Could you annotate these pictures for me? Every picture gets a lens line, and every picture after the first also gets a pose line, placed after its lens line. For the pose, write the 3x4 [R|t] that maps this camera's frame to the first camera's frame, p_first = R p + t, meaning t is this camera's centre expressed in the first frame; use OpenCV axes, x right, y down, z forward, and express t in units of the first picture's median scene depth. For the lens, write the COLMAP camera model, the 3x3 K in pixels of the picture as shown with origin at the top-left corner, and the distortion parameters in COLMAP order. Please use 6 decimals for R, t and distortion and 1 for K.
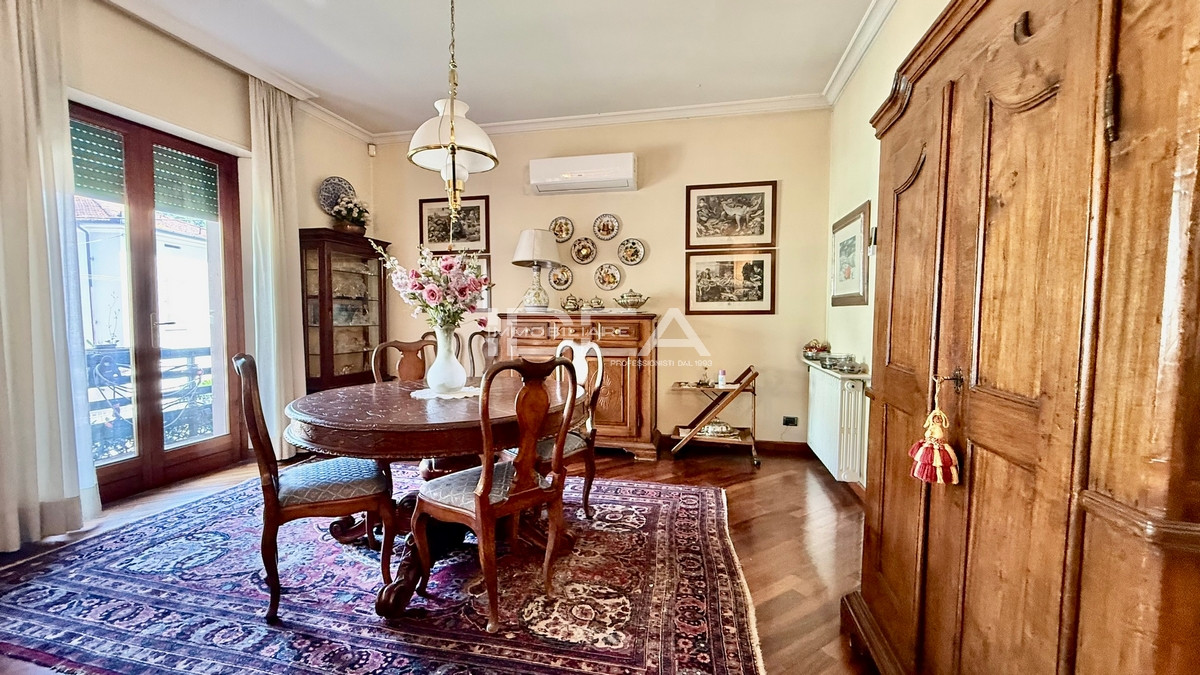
lens RADIAL K [[478.5, 0, 599.5], [0, 478.5, 342.1], [0, 0, 1]] dist [0.004127, -0.000104]
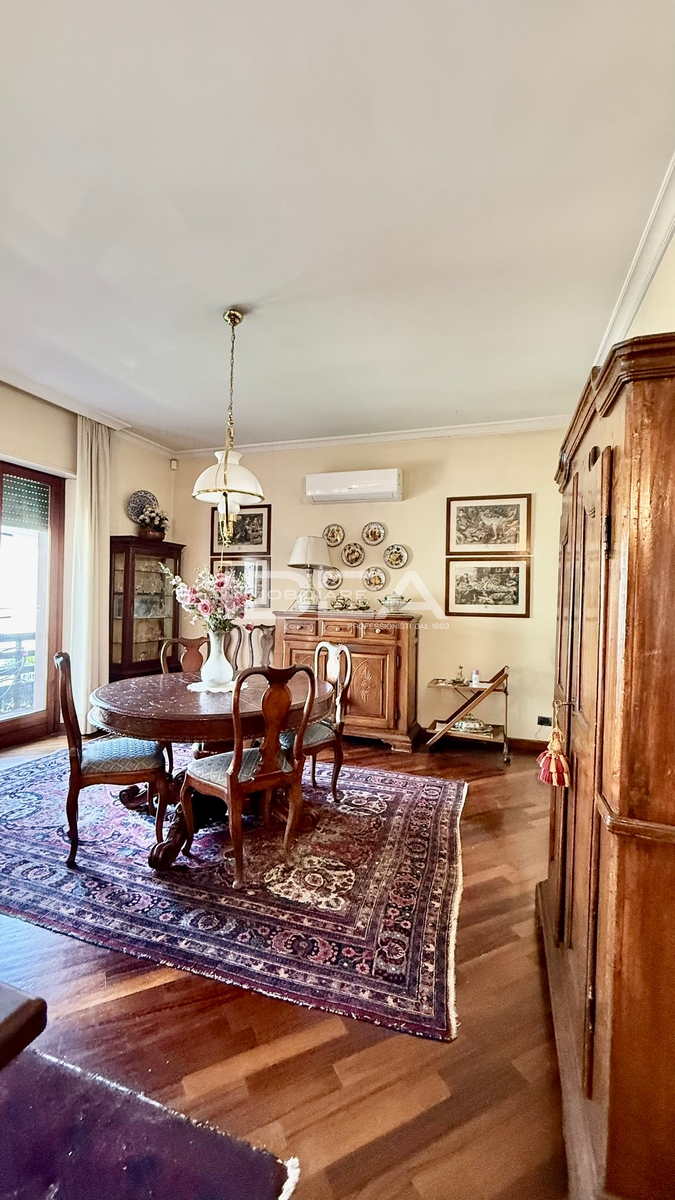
lens RADIAL K [[478.5, 0, 339.3], [0, 478.5, 600.4], [0, 0, 1]] dist [0.004127, -0.000104]
pose [[0.993488, 0.019582, -0.112240, 0.089633], [-0.025508, 0.998342, -0.051604, -0.042208], [0.111044, 0.054131, 0.992340, -0.128561]]
